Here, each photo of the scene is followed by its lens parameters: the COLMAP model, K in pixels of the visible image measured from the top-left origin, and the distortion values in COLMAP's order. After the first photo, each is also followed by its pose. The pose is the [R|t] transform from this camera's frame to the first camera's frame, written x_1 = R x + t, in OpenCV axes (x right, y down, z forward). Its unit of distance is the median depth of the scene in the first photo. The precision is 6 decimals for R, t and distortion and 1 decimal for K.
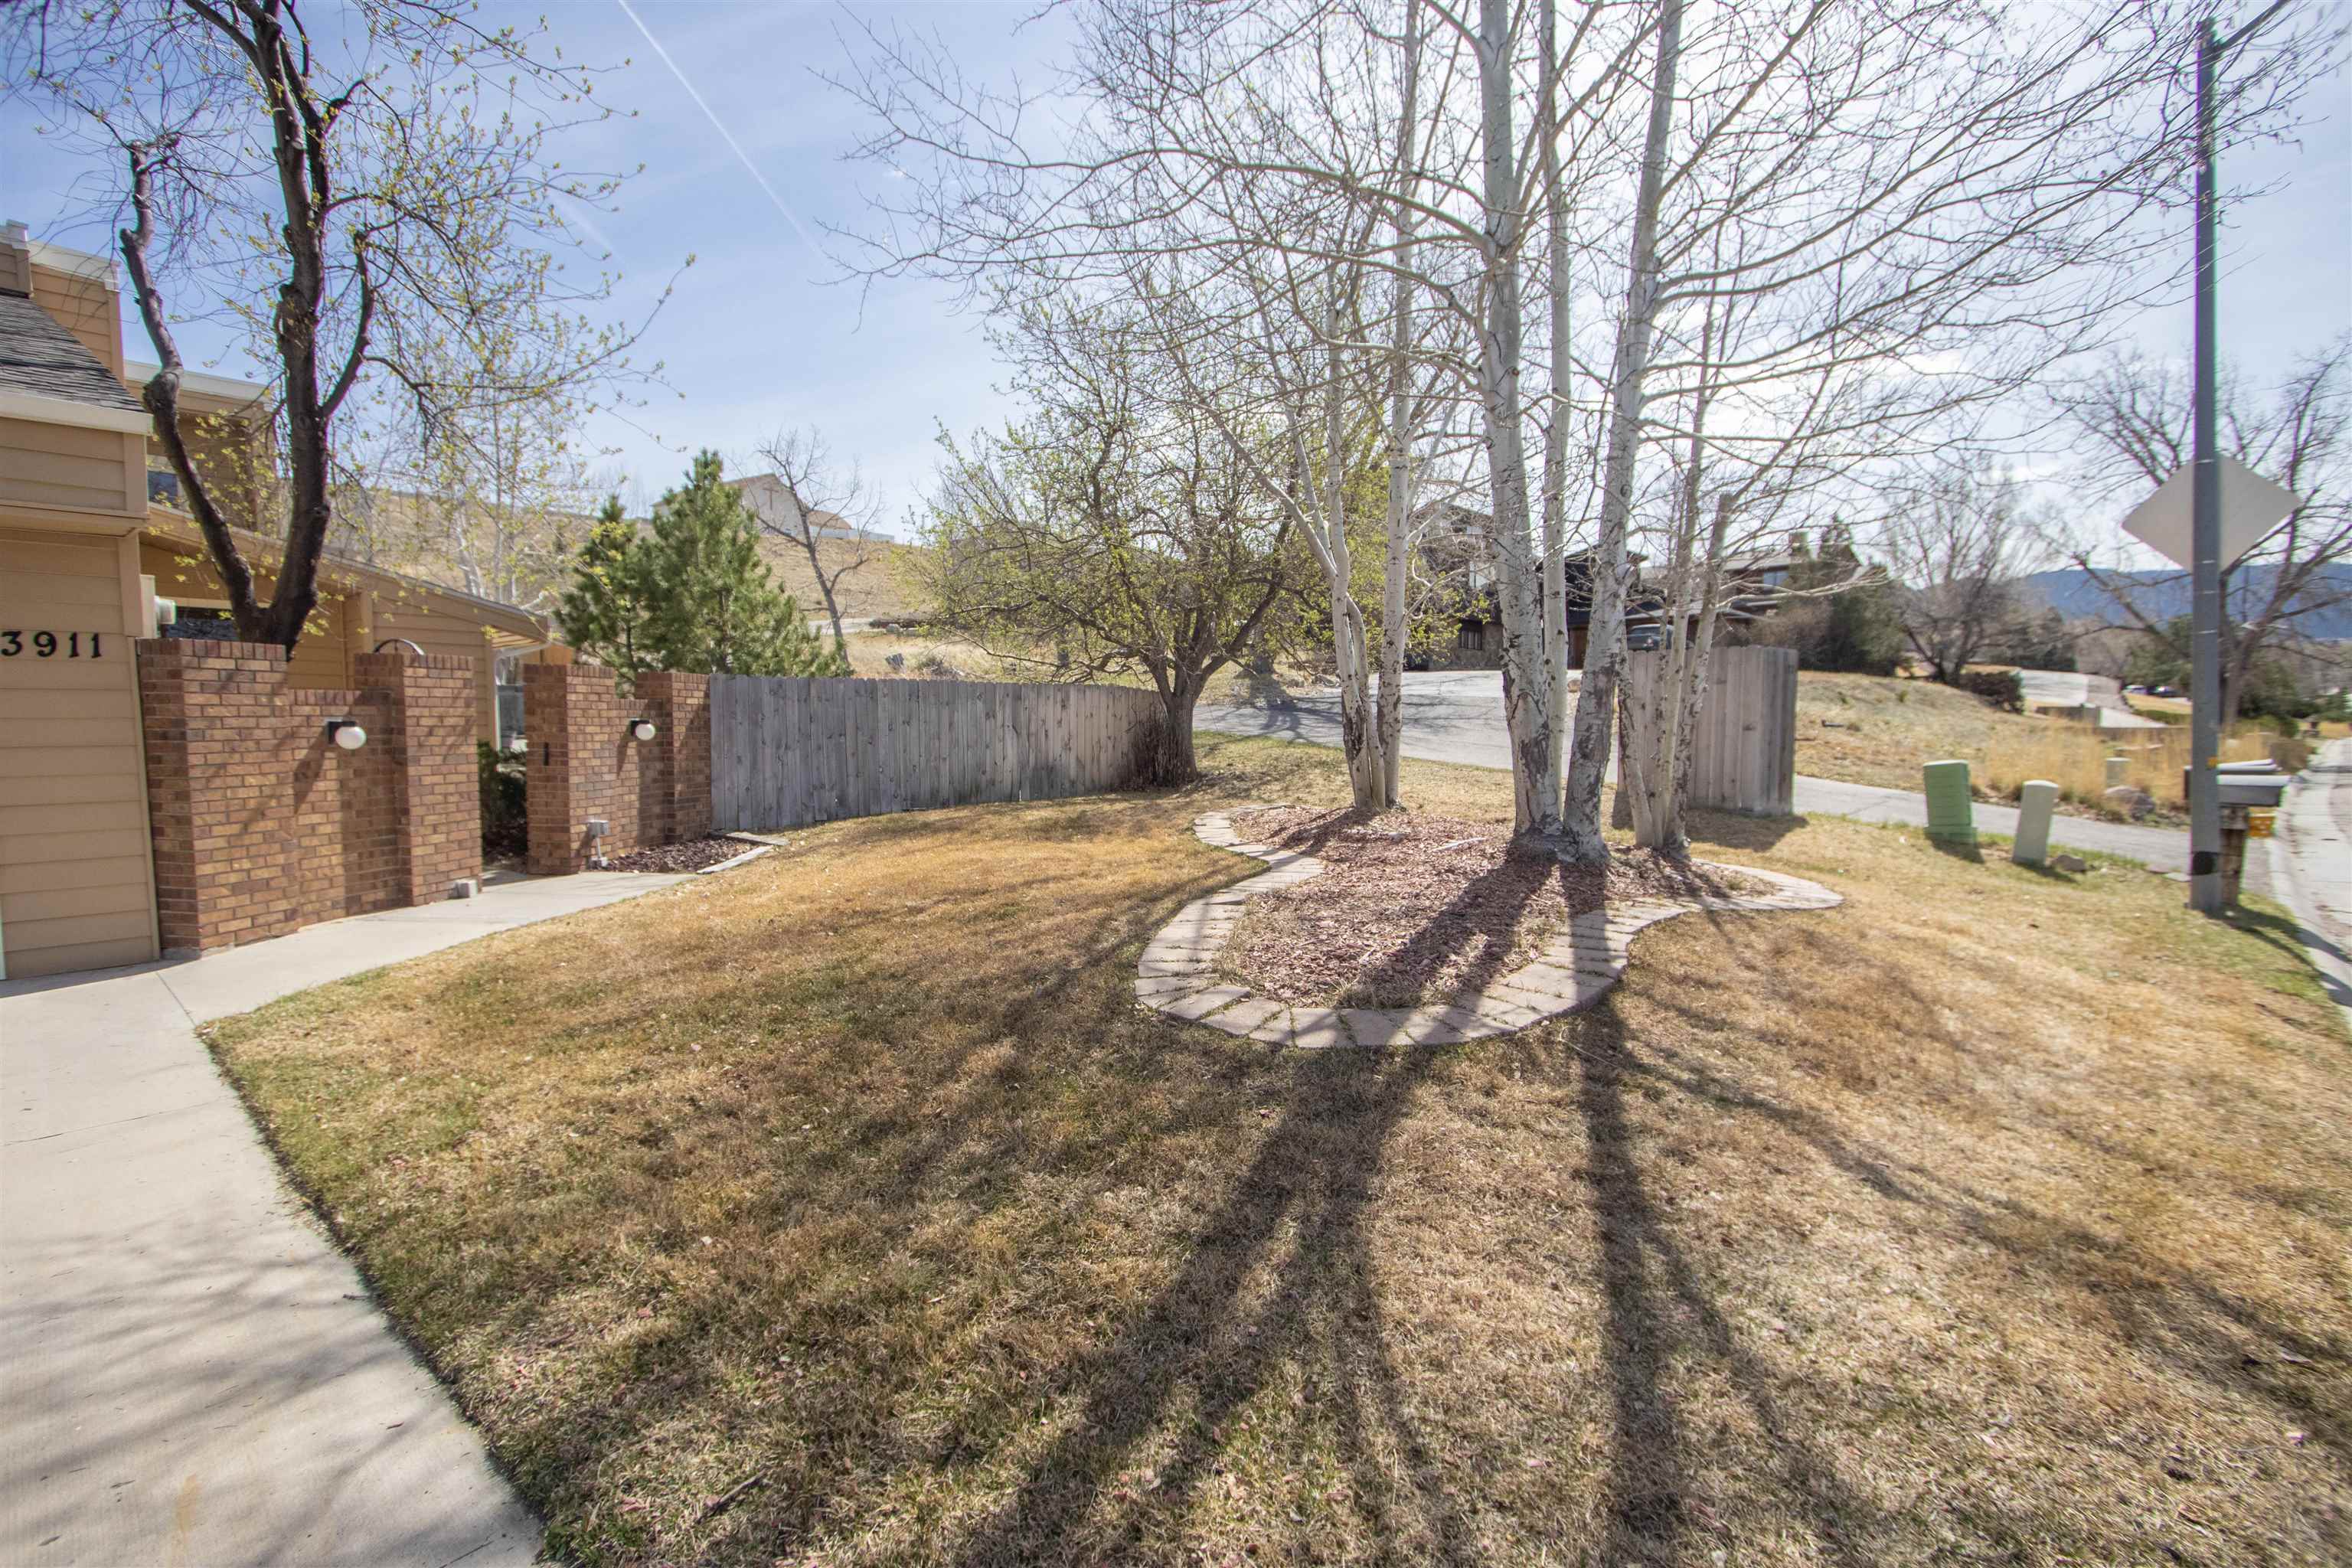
lens RADIAL K [[1070.2, 0, 1176.4], [0, 1070.2, 782.1], [0, 0, 1]] dist [-0.012308, 0.000344]
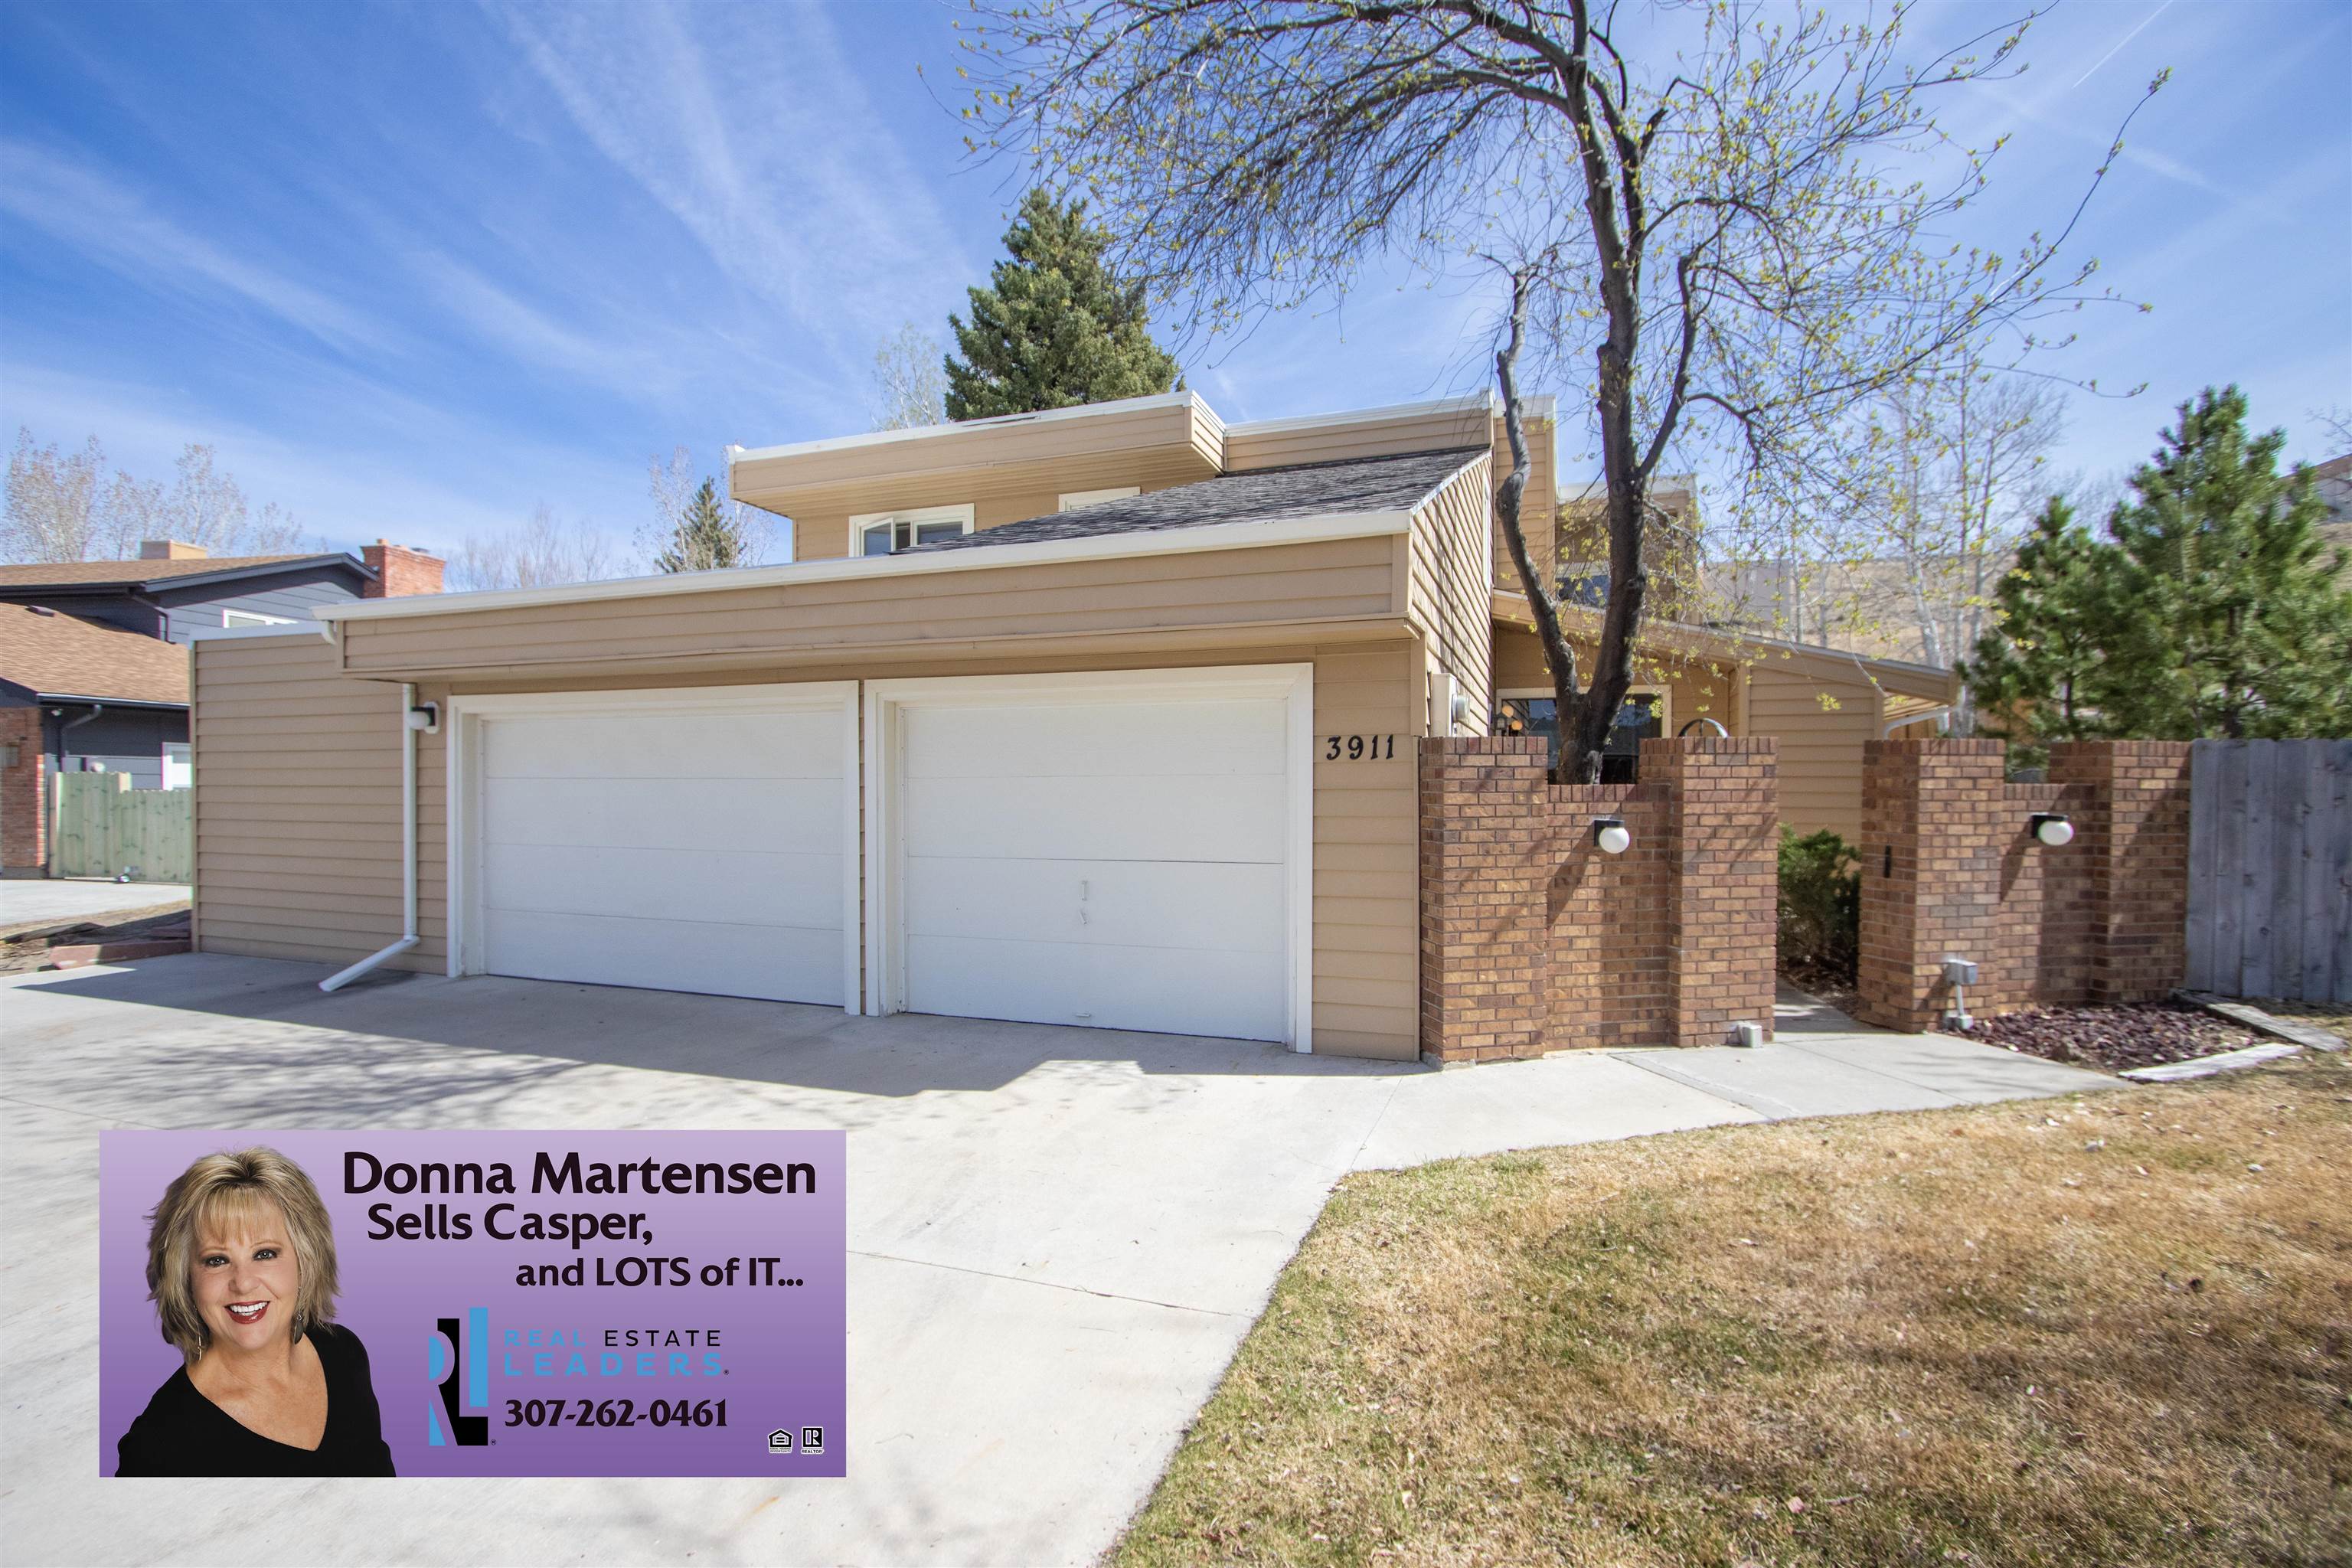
lens RADIAL K [[1070.2, 0, 1168.2], [0, 1070.2, 800.9], [0, 0, 1]] dist [-0.012308, 0.000344]
pose [[0.336508, 0.017667, -0.941515, -0.080378], [-0.054112, 0.998535, -0.000603, -0.047920], [0.940125, 0.051150, 0.336971, 0.333725]]
